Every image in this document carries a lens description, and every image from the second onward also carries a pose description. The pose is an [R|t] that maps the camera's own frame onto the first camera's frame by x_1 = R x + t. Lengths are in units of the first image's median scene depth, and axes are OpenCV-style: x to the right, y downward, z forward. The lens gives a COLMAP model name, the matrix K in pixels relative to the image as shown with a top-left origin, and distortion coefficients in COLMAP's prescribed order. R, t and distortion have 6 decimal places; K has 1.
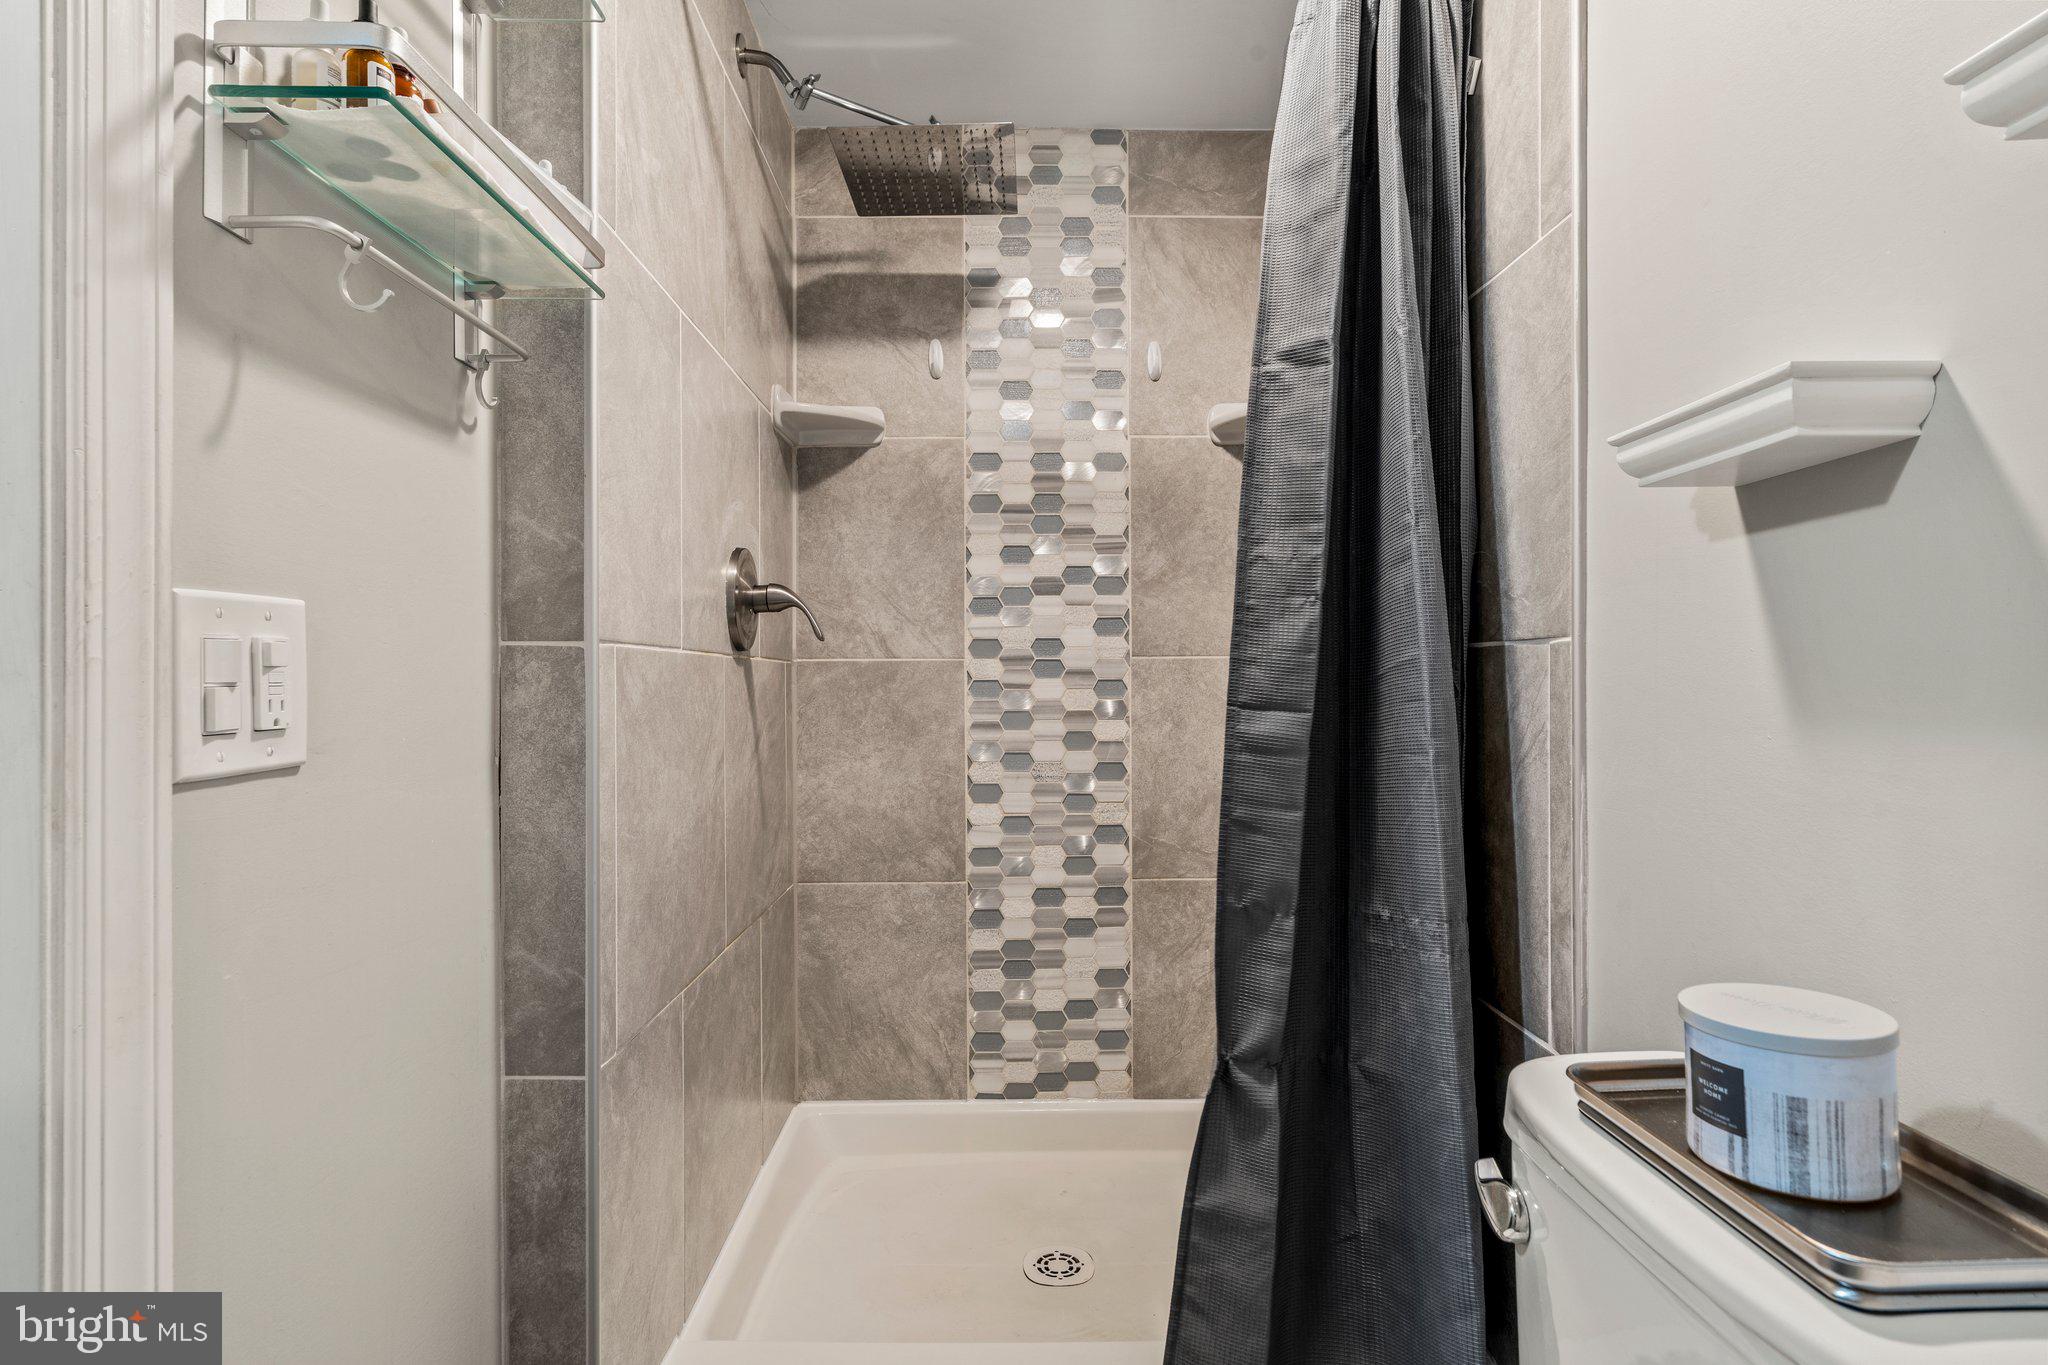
lens RADIAL K [[1044.0, 0, 1026.5], [0, 1044.0, 680.1], [0, 0, 1]] dist [-0.003414, -0.000405]
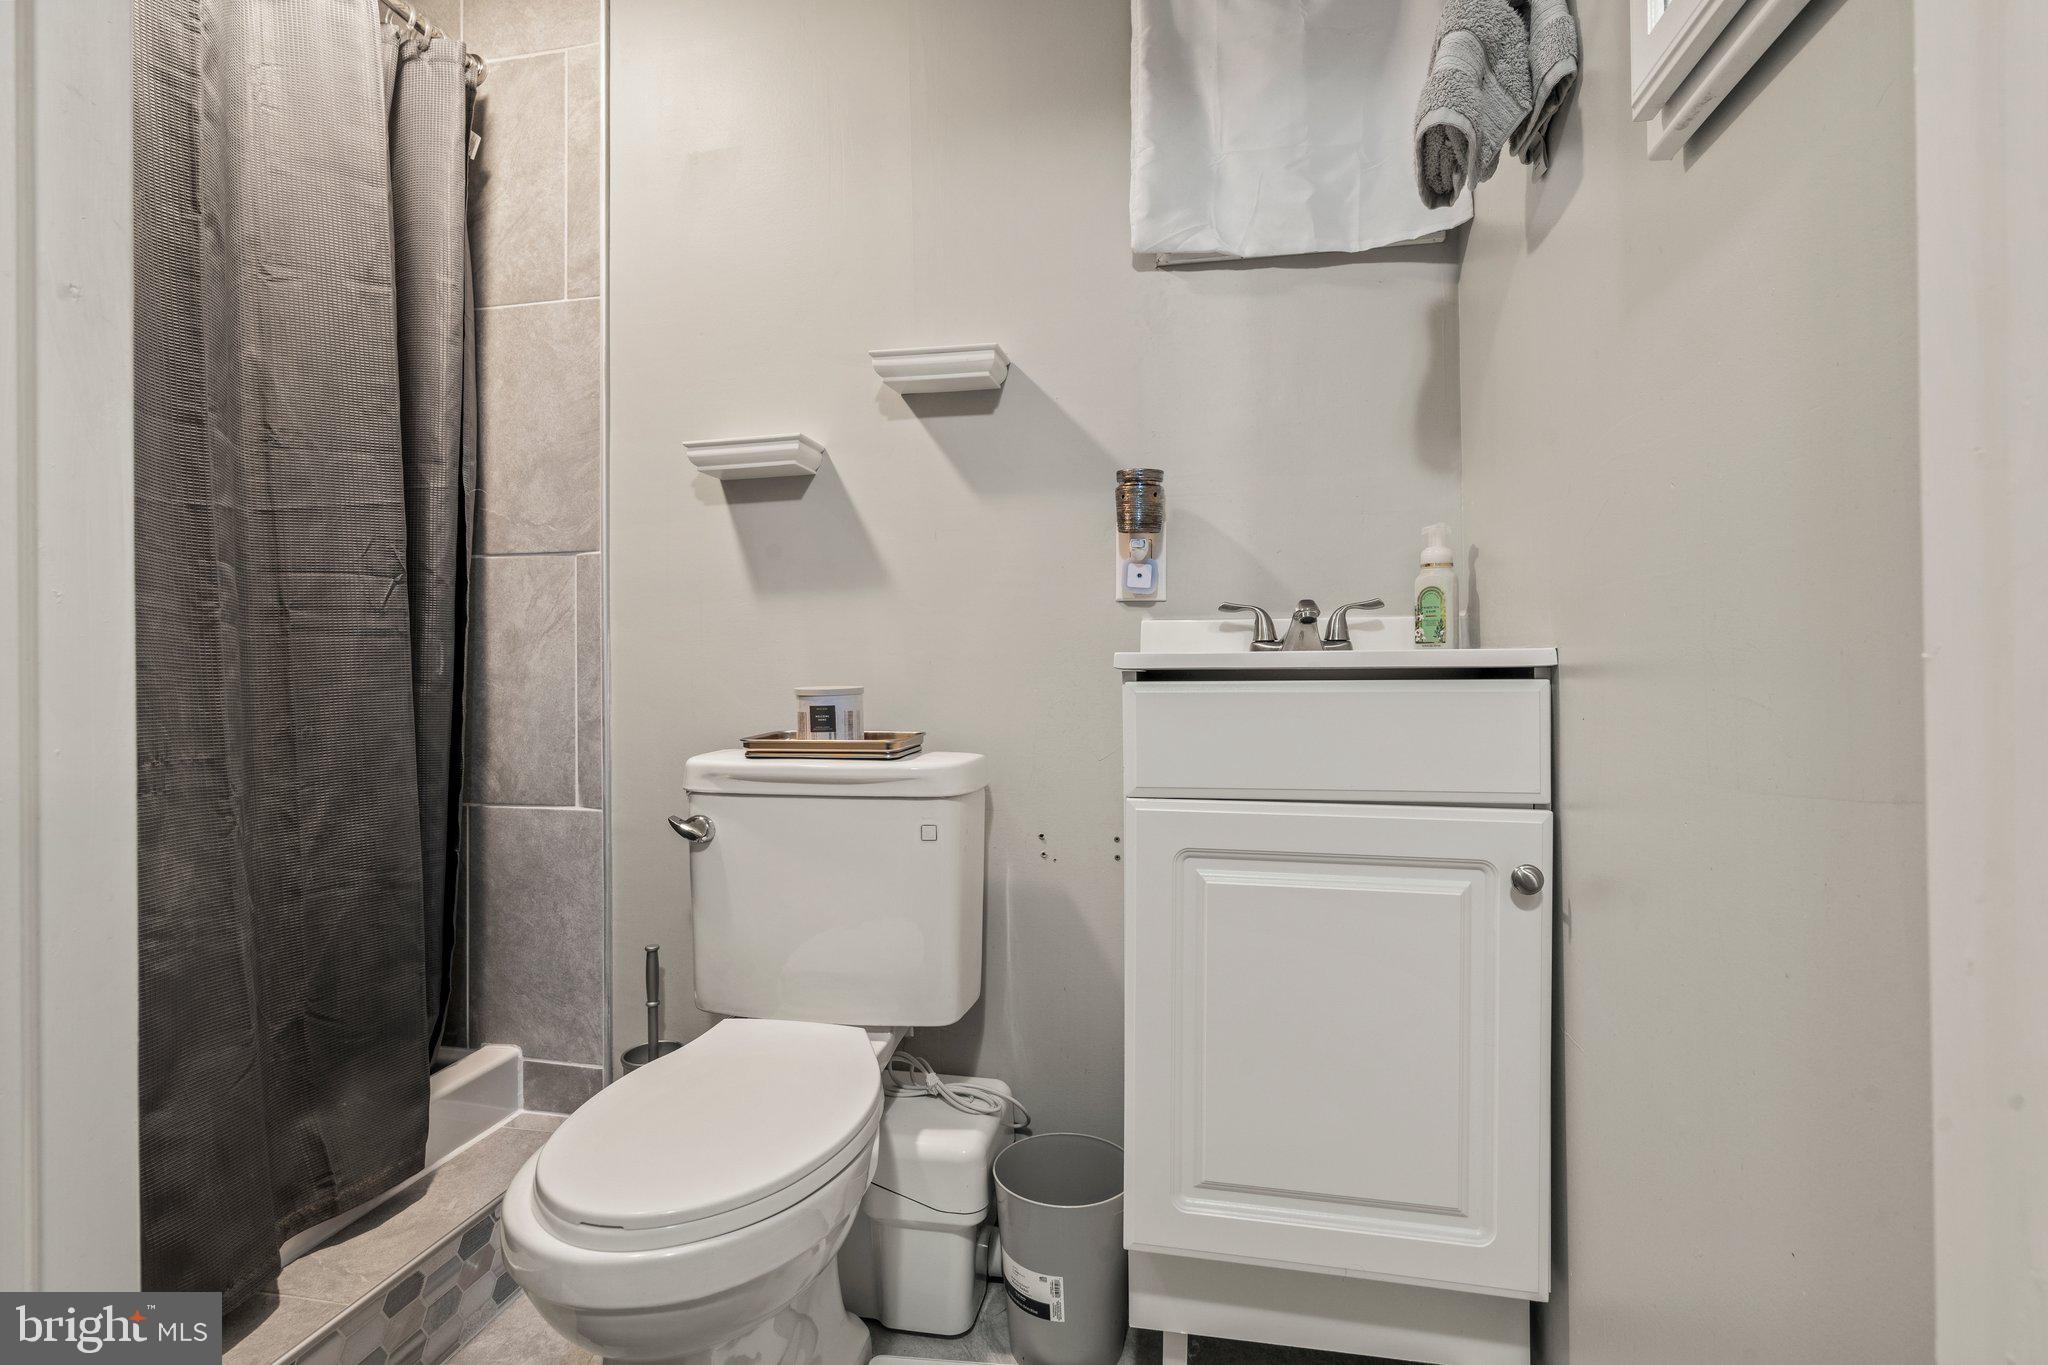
lens RADIAL K [[988.0, 0, 1021.5], [0, 988.0, 674.4], [0, 0, 1]] dist [-0.005685, 0.002770]
pose [[0.223923, 0.000667, 0.974607, -1.283203], [0.005367, 0.999984, -0.001918, 0.241345], [-0.974592, 0.005660, 0.223916, -0.006945]]
